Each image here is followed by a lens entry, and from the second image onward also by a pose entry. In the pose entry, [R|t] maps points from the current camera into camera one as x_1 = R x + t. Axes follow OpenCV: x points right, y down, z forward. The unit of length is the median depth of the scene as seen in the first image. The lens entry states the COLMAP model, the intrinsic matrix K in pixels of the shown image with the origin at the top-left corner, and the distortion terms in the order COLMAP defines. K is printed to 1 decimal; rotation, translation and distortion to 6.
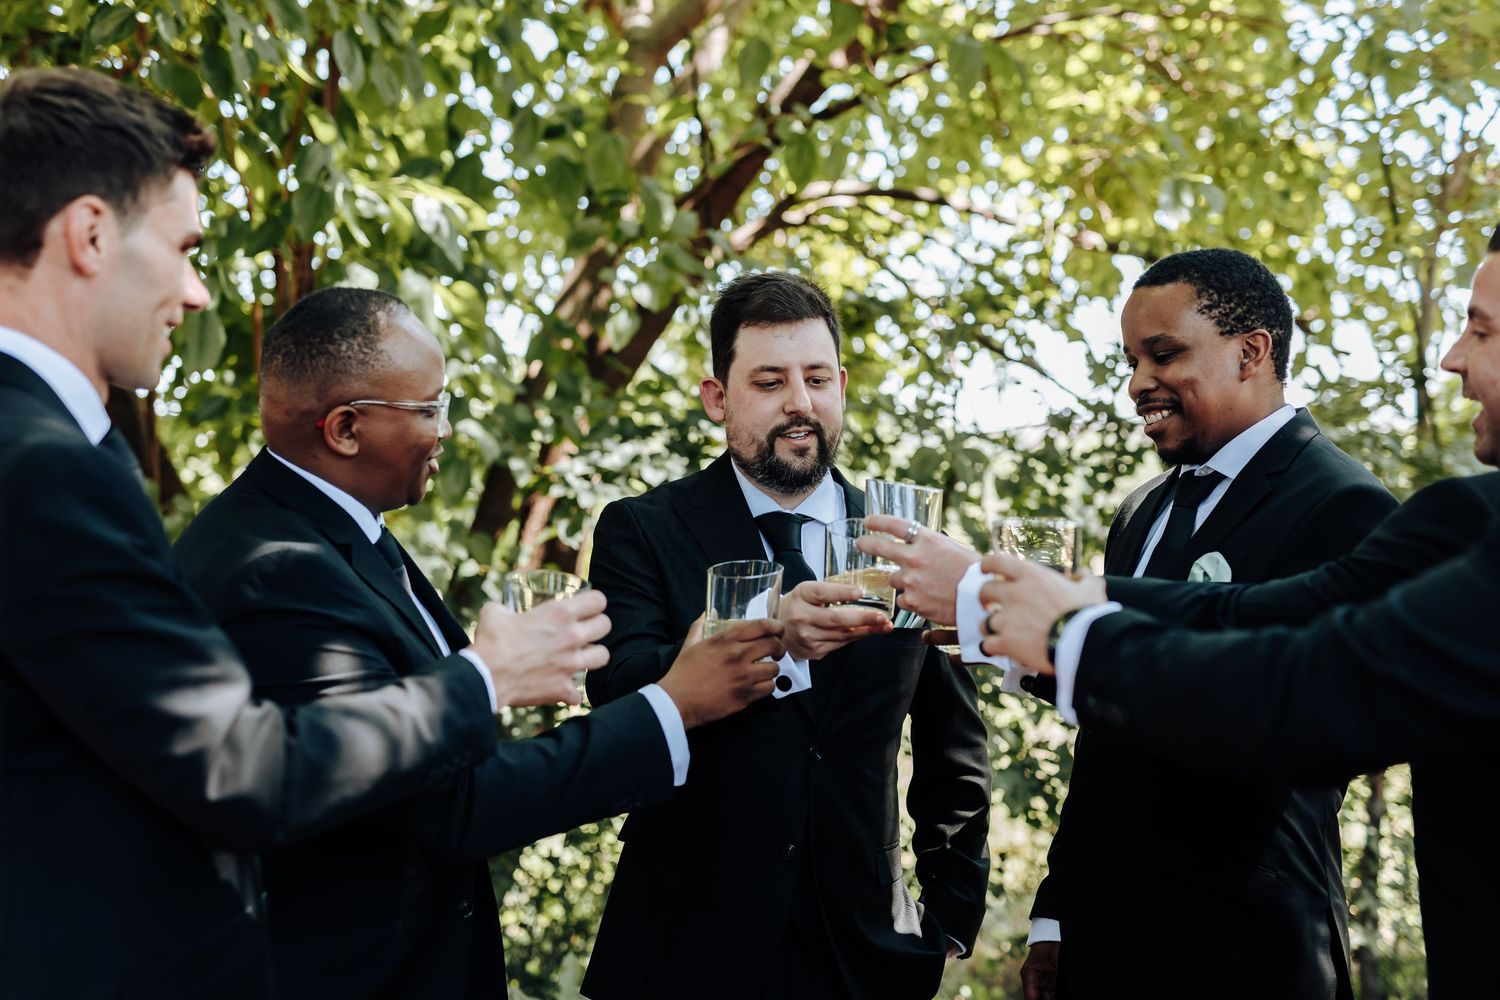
lens RADIAL K [[2198.2, 0, 751.0], [0, 2198.2, 493.5], [0, 0, 1]] dist [-0.010467, -0.021835]
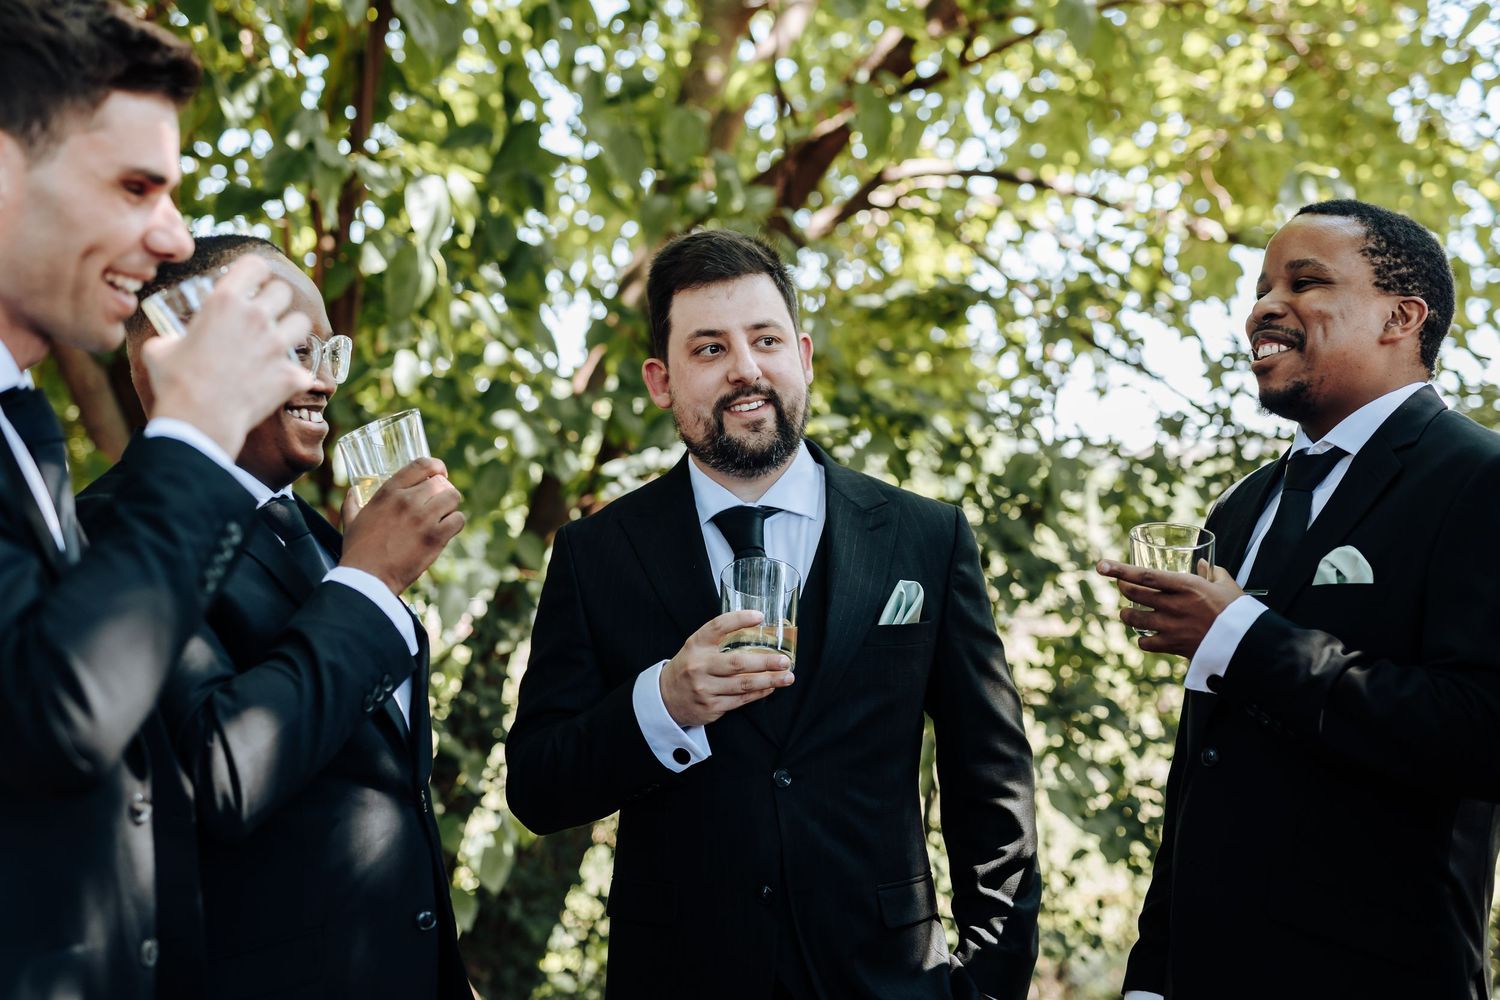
lens RADIAL K [[2081.6, 0, 829.5], [0, 2081.6, 449.8], [0, 0, 1]] dist [0.002522, 0.002703]
pose [[0.999340, 0.015347, -0.032935, 0.028176], [-0.016314, 0.999438, -0.029299, 0.004858], [0.032467, 0.029817, 0.999028, 0.134455]]
